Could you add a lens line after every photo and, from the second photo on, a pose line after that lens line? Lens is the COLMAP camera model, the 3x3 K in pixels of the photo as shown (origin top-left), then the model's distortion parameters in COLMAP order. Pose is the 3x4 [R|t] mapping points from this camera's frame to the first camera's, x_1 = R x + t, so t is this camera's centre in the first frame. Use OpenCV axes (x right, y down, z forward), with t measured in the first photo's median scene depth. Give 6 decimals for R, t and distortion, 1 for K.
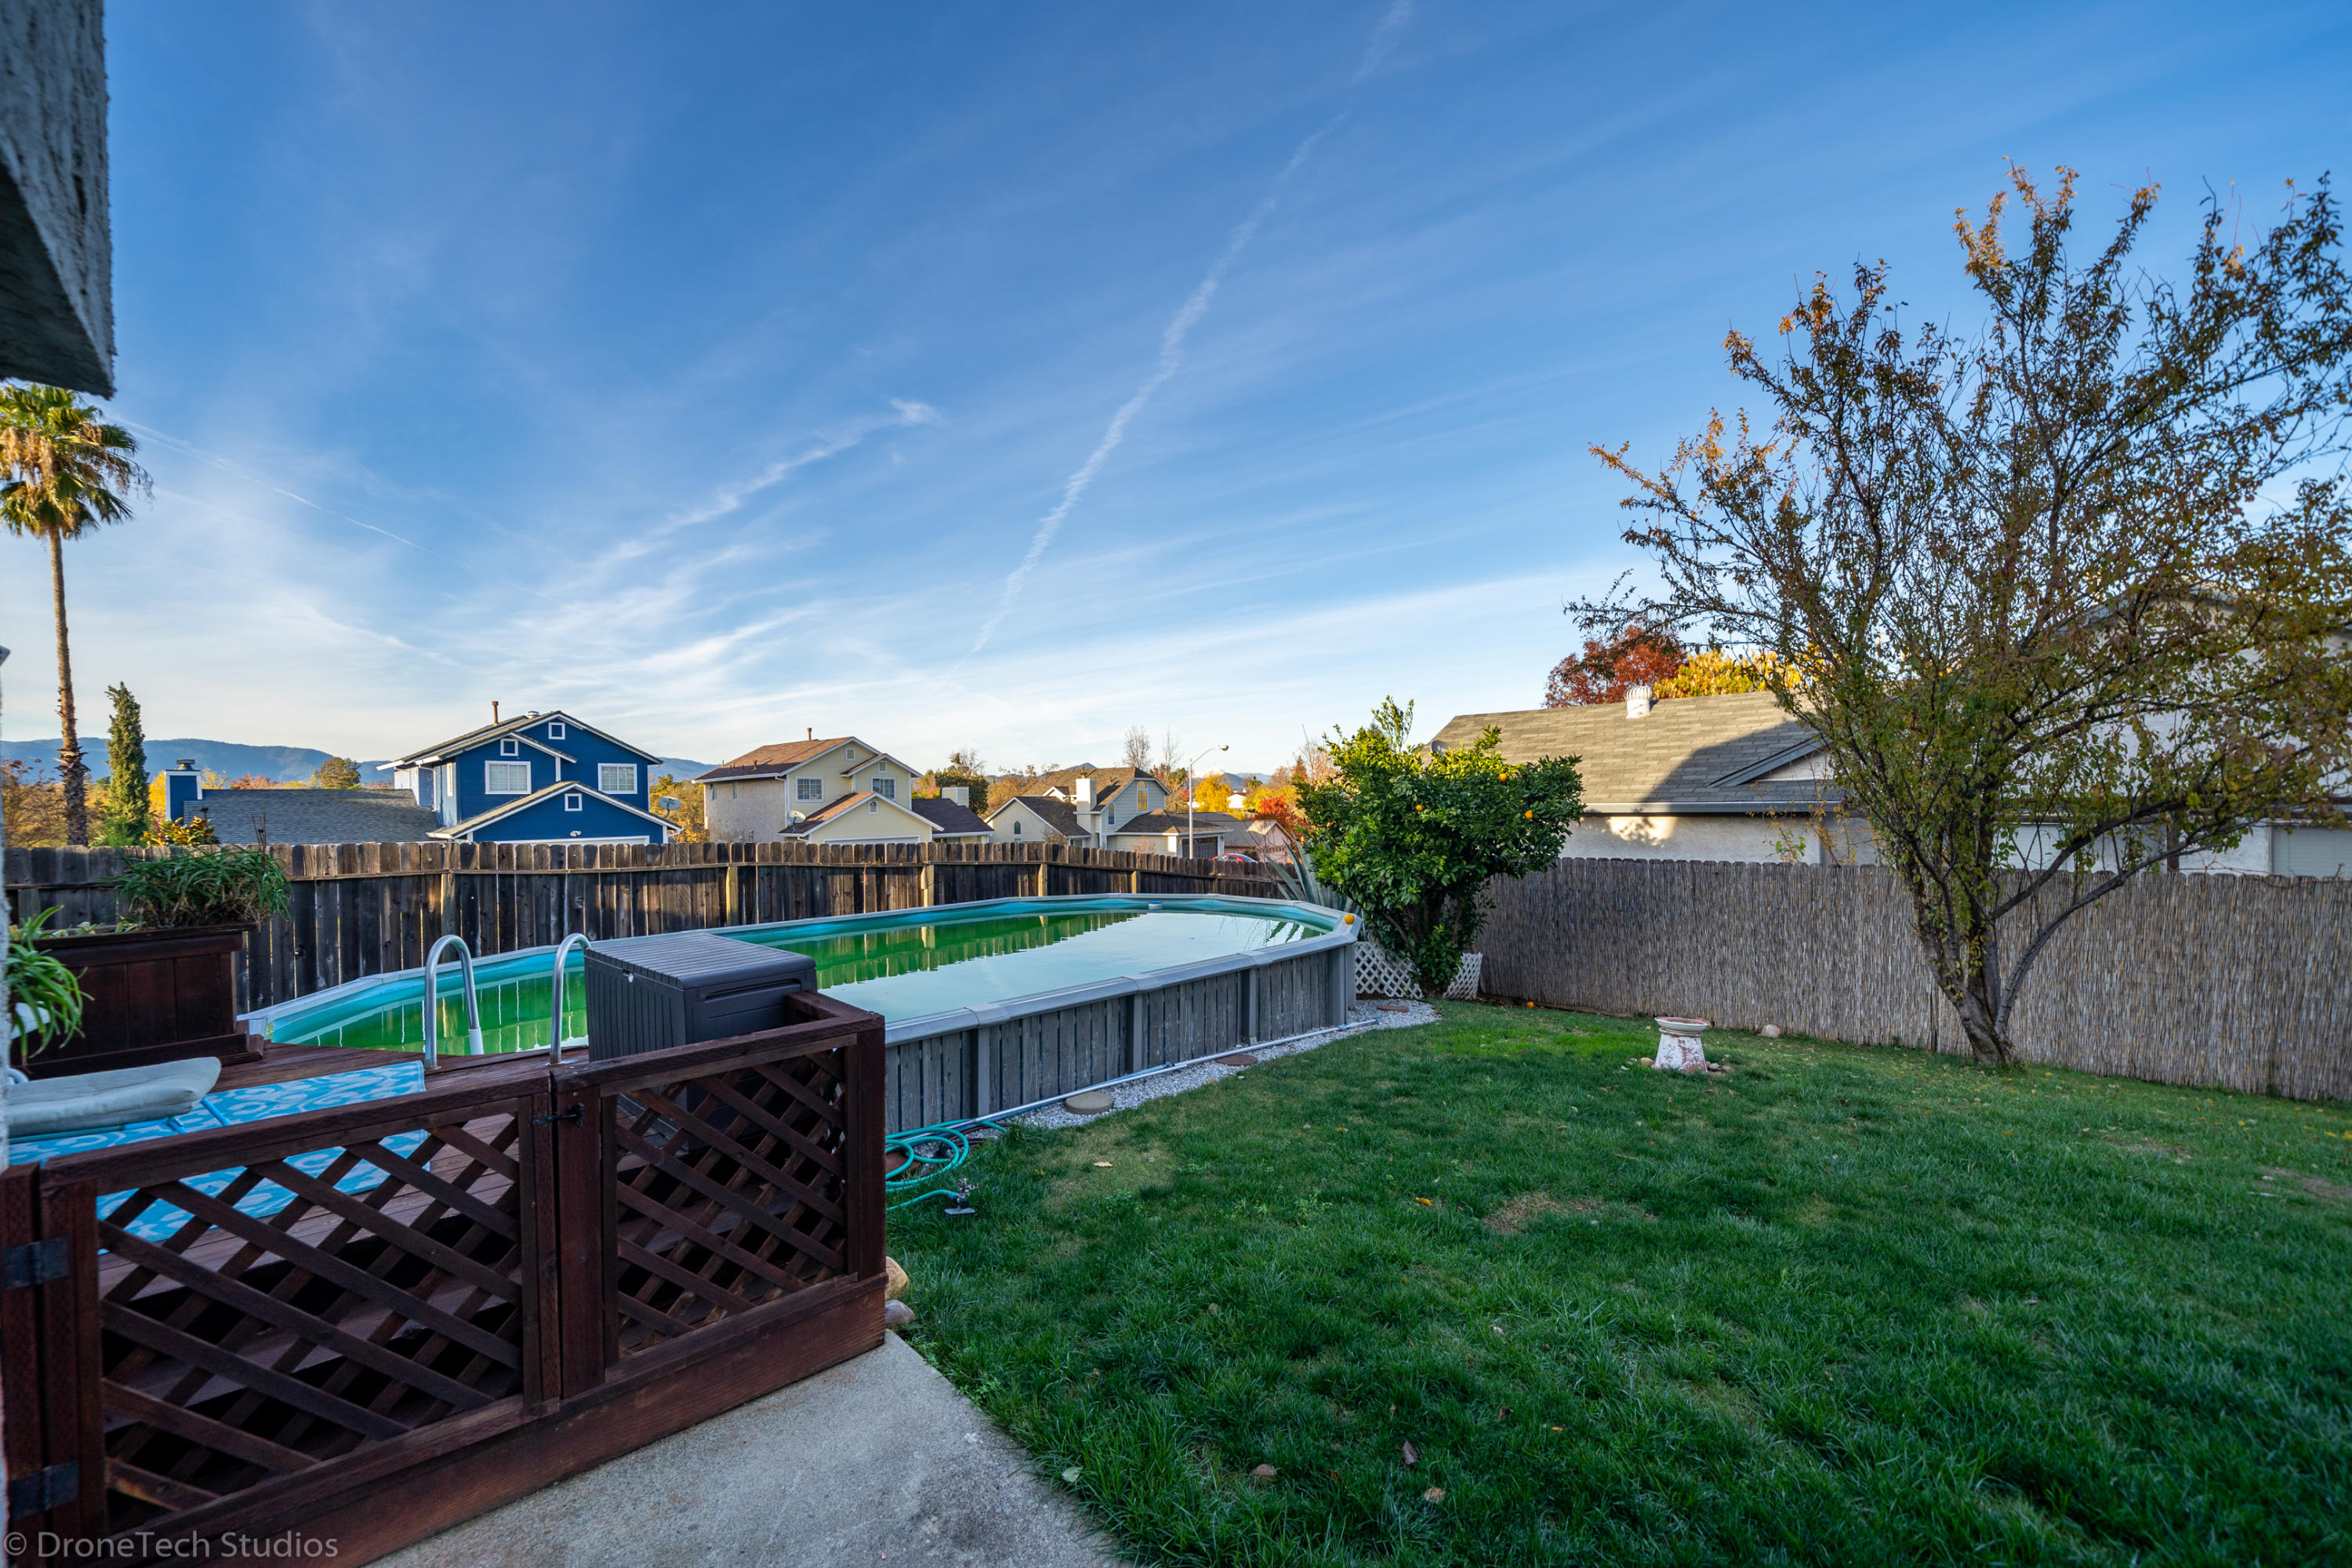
lens RADIAL K [[902.4, 0, 1174.6], [0, 902.4, 800.5], [0, 0, 1]] dist [-0.001080, -0.000219]
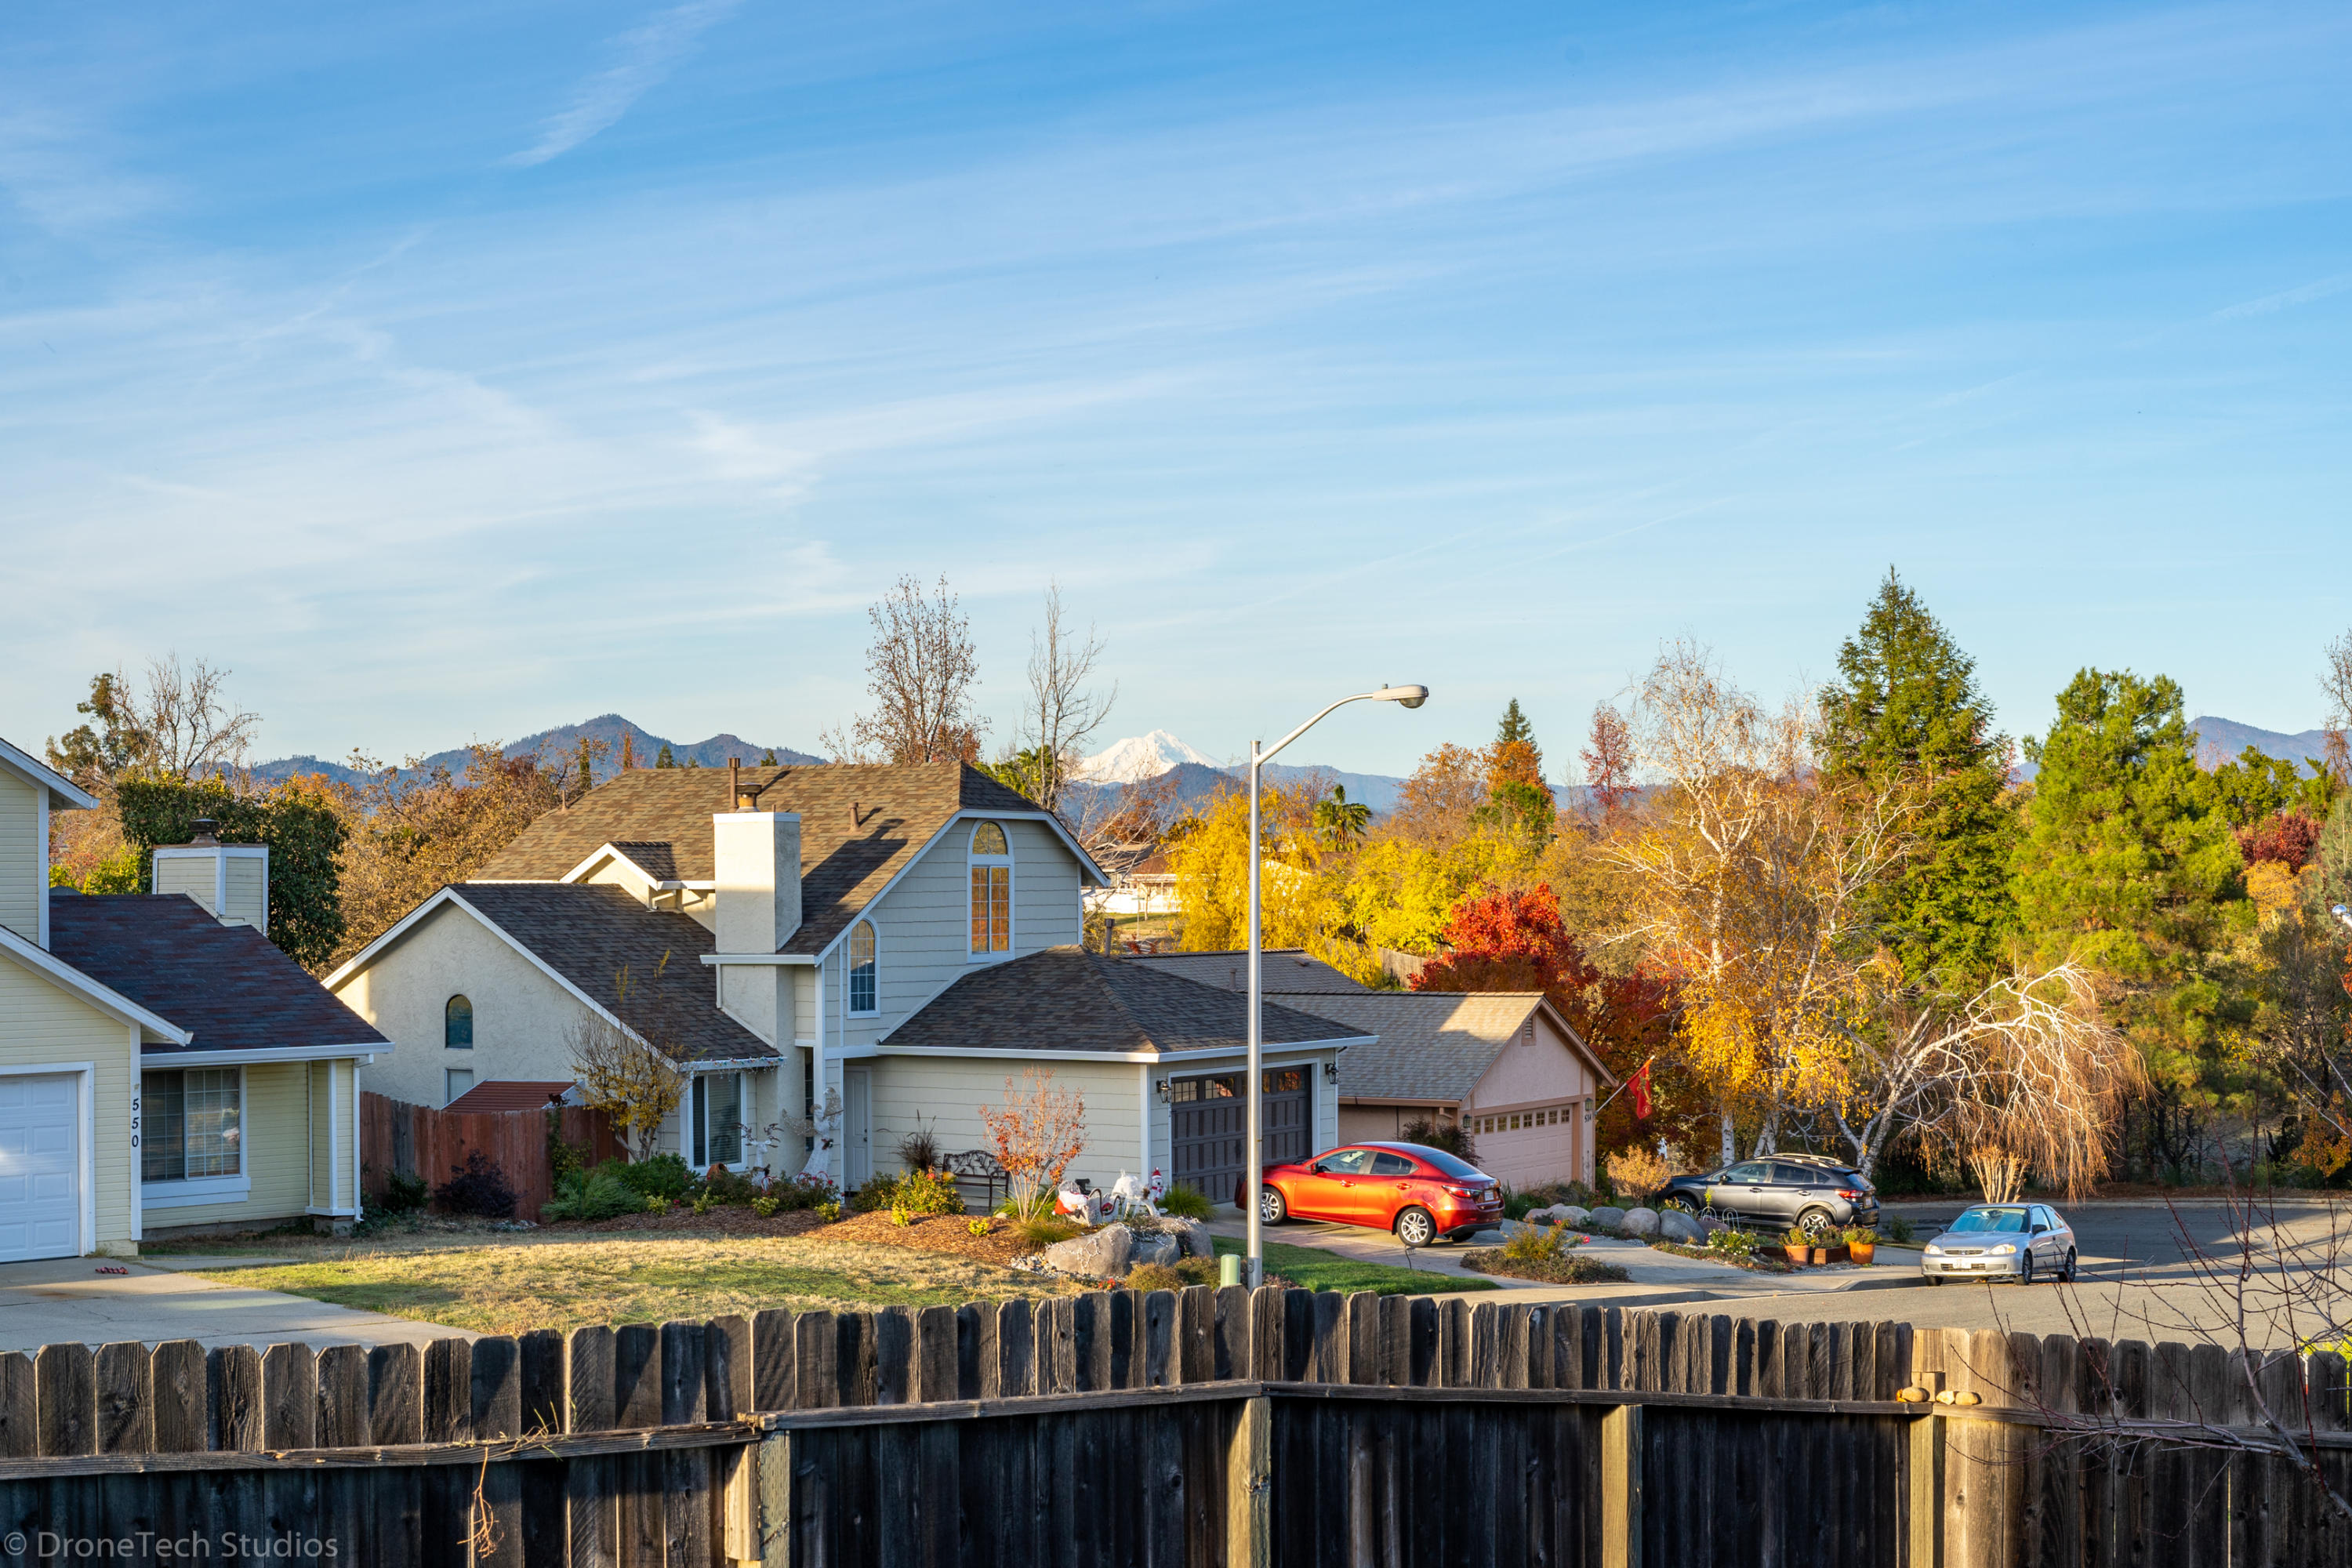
lens RADIAL K [[3706.0, 0, 1175.2], [0, 3706.0, 786.1], [0, 0, 1]] dist [-0.118908, -0.036188]
pose [[0.997669, 0.014303, 0.066729, -0.313157], [-0.012889, 0.999684, -0.021570, -0.065304], [-0.067016, 0.020660, 0.997538, 0.281219]]
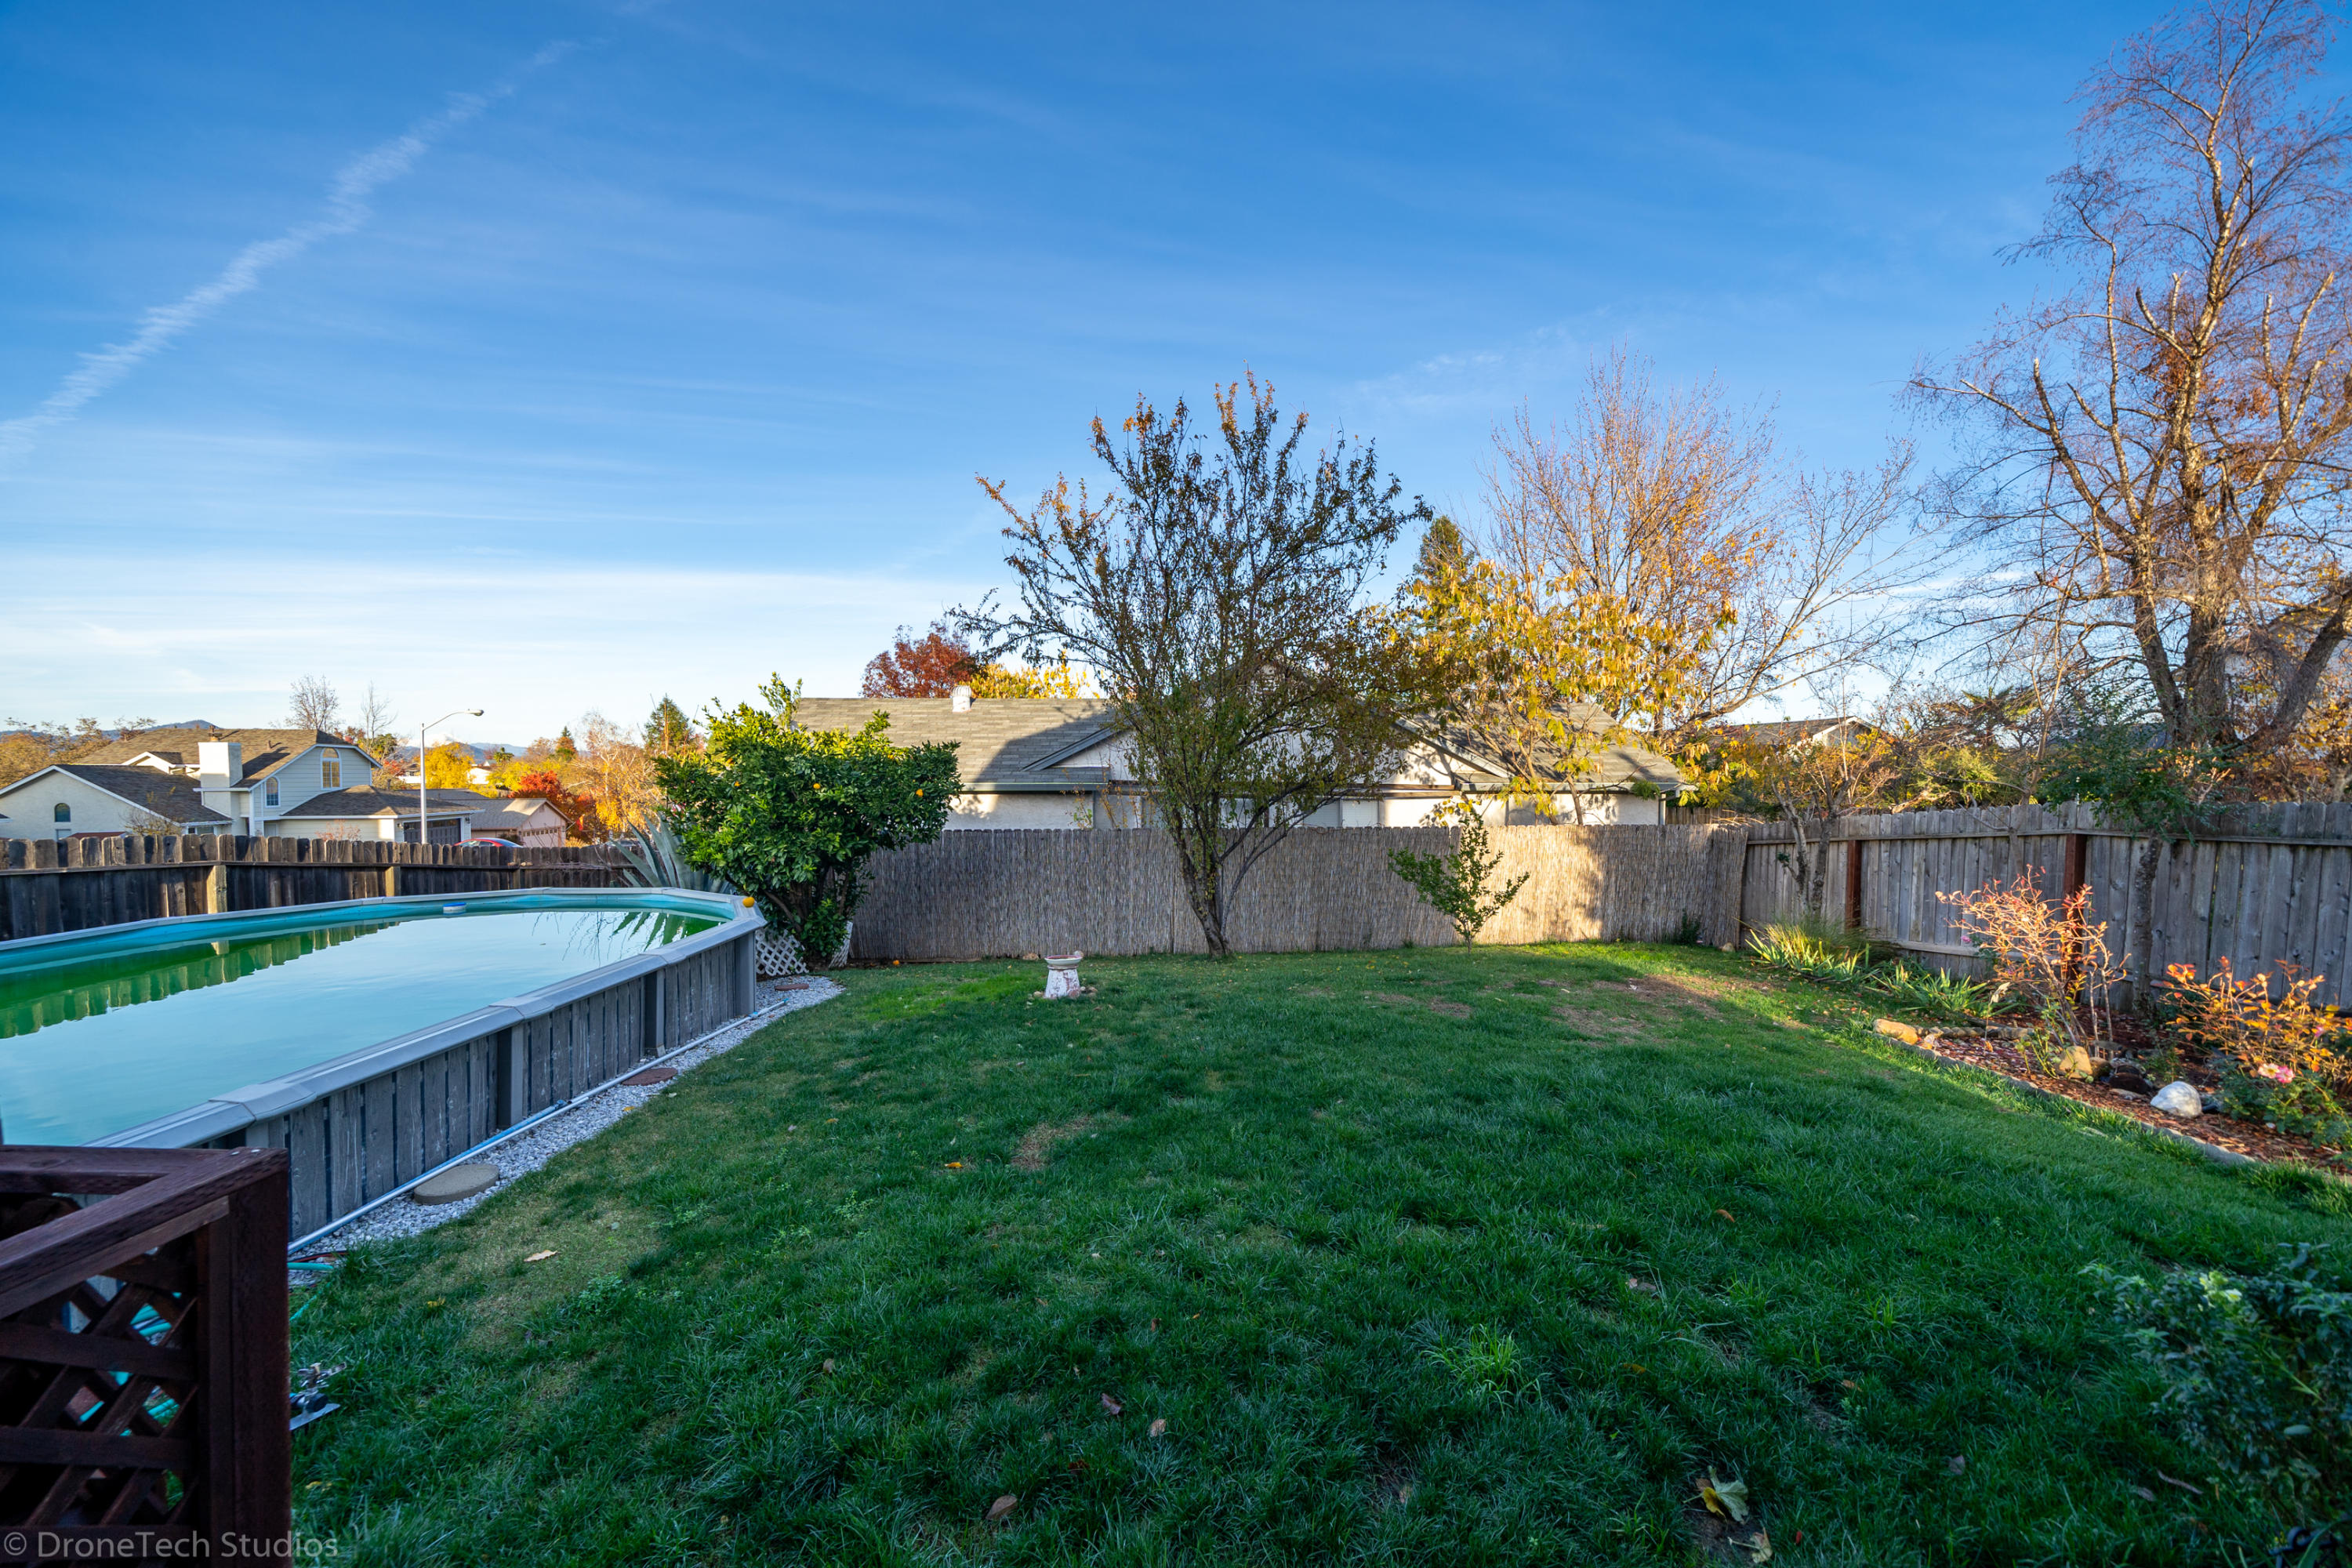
lens RADIAL K [[805.5, 0, 1167.7], [0, 805.5, 796.1], [0, 0, 1]] dist [-0.002947, -0.000182]
pose [[0.706743, -0.004028, 0.707458, -0.094548], [-0.010886, 0.999803, 0.016568, -0.000202], [-0.707386, -0.019411, 0.706561, 0.081231]]
